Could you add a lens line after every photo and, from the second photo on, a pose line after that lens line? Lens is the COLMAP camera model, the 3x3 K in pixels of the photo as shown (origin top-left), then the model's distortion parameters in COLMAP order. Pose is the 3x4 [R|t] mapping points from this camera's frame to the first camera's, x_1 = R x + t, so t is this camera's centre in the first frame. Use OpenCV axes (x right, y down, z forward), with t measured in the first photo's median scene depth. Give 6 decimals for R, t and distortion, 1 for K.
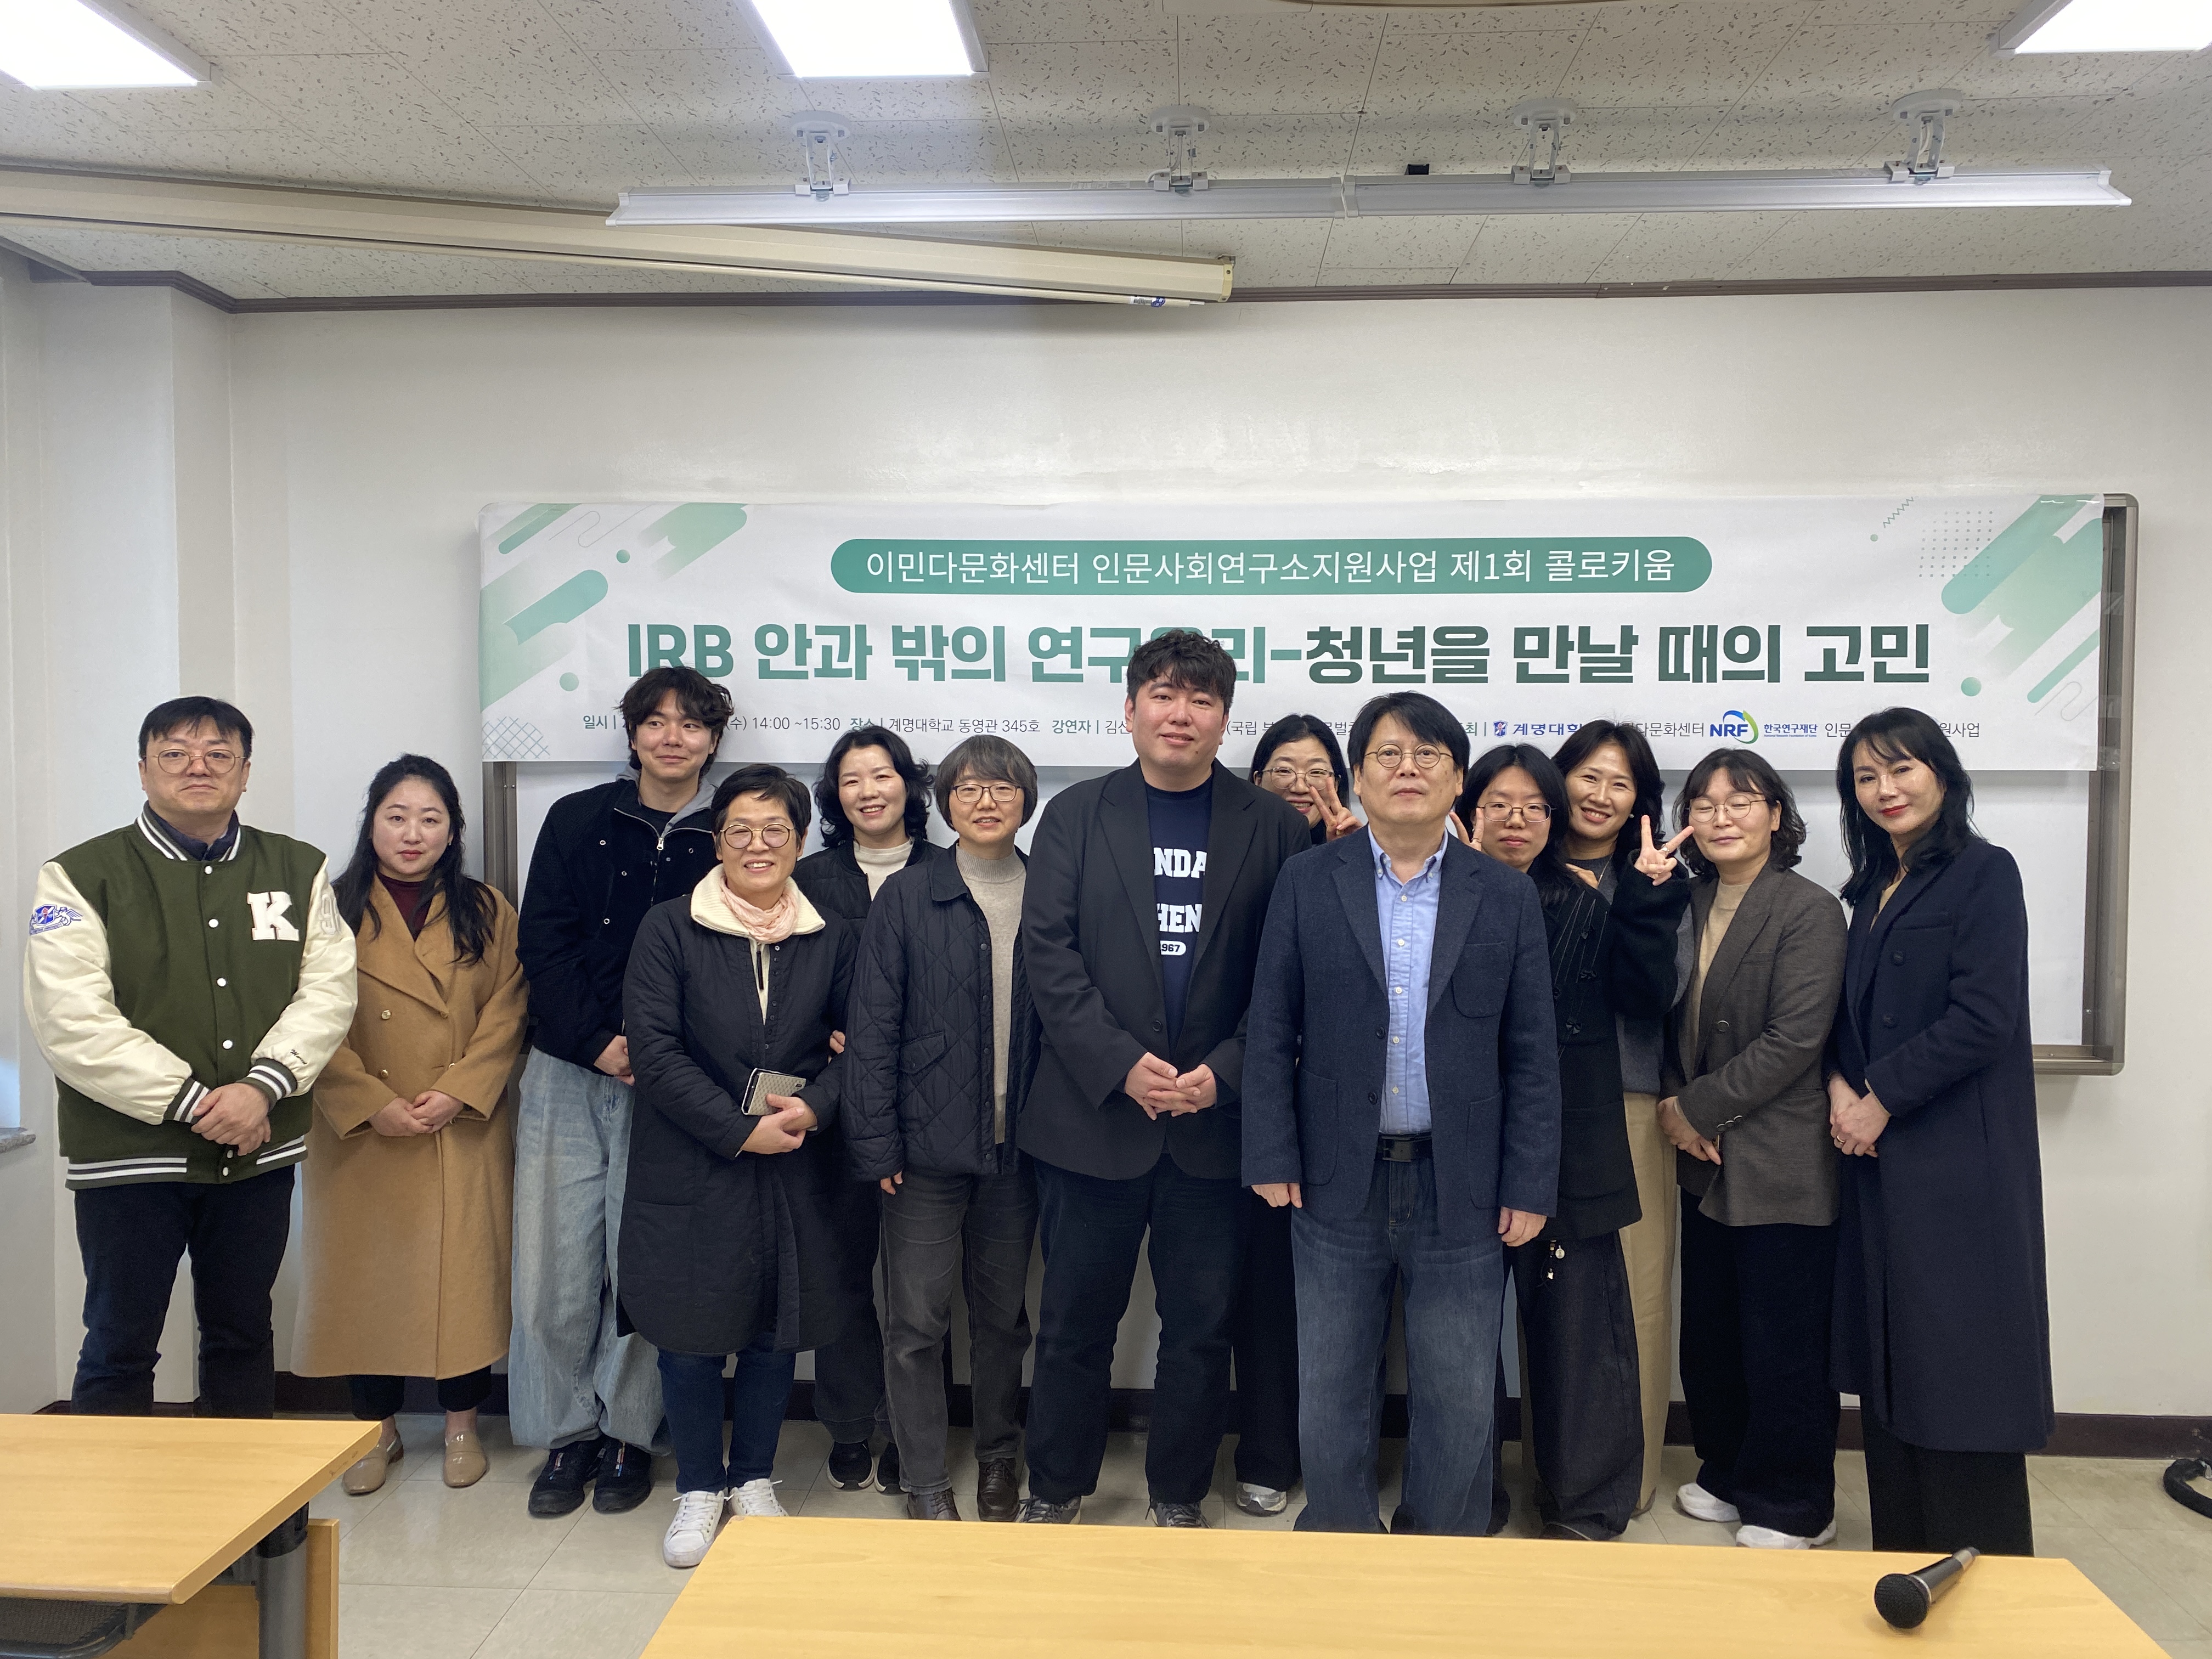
lens RADIAL K [[1675.8, 0, 1104.8], [0, 1675.8, 829.7], [0, 0, 1]] dist [0.001294, -0.000138]
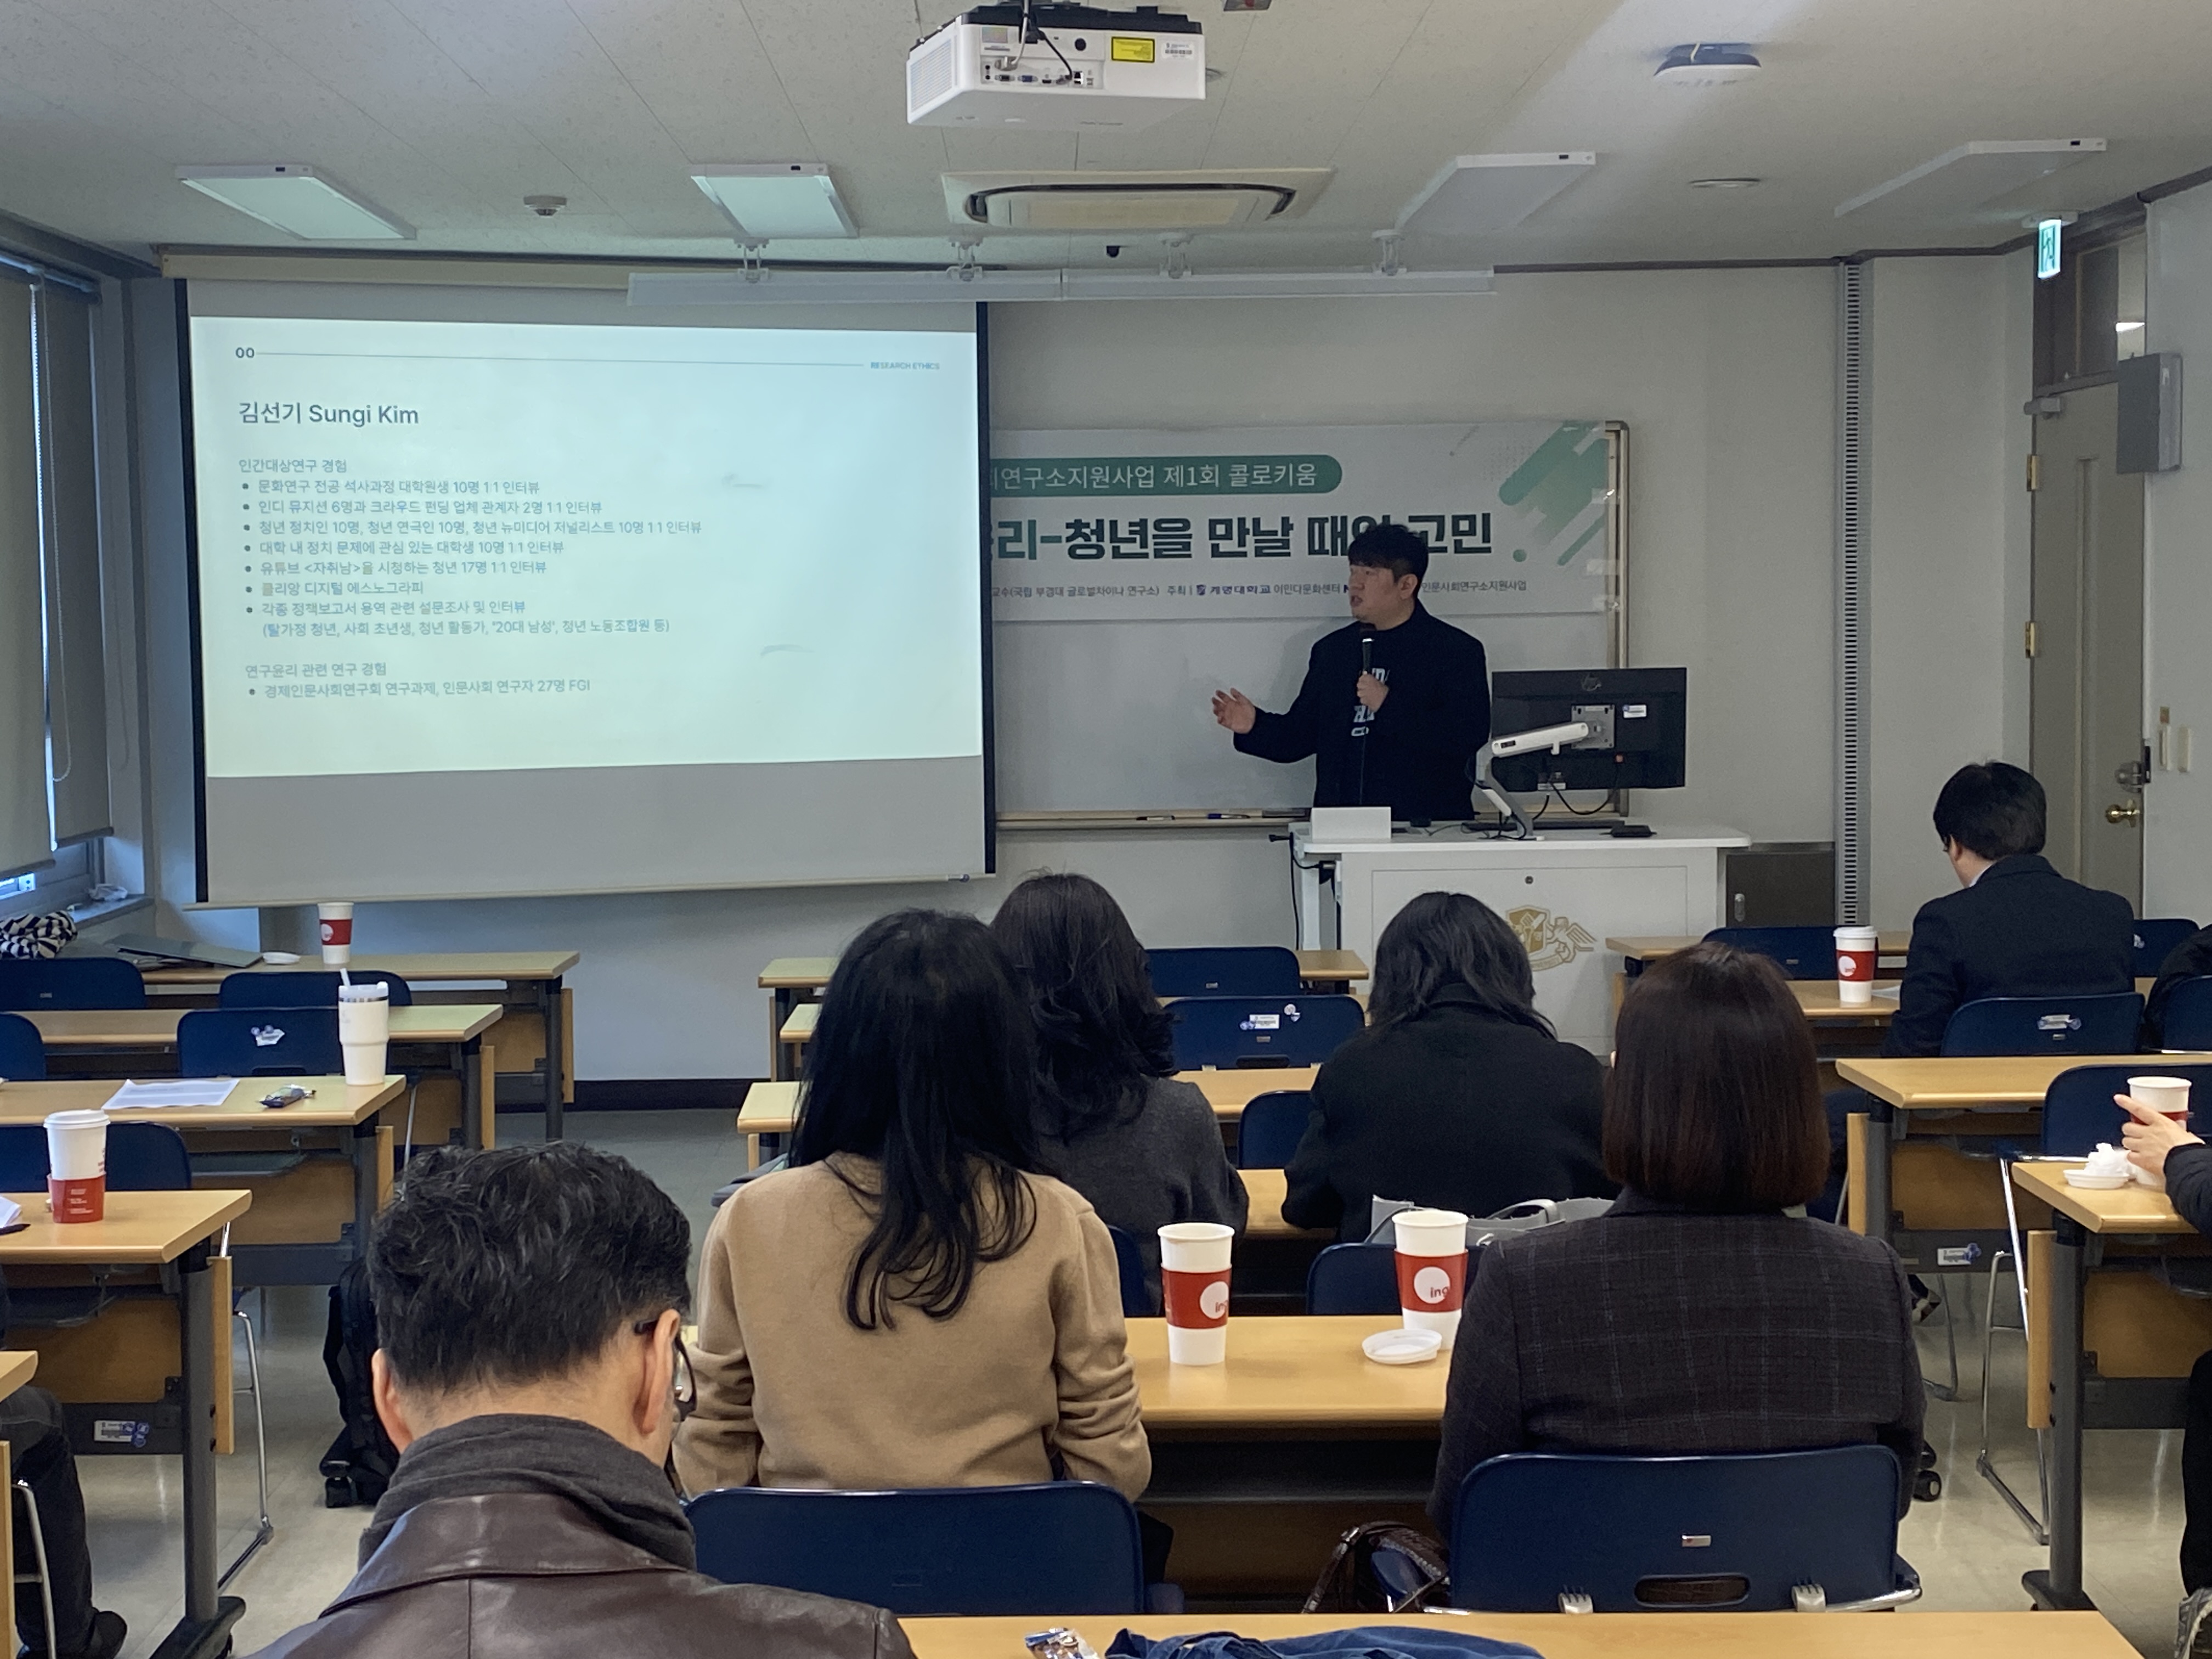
lens RADIAL K [[3159.2, 0, 1104.8], [0, 3159.2, 831.8], [0, 0, 1]] dist [0.034300, 0.000000]
pose [[0.997102, -0.023807, 0.072249, -0.044911], [0.021076, 0.999043, 0.038333, 0.040676], [-0.073092, -0.036699, 0.996650, -1.691002]]
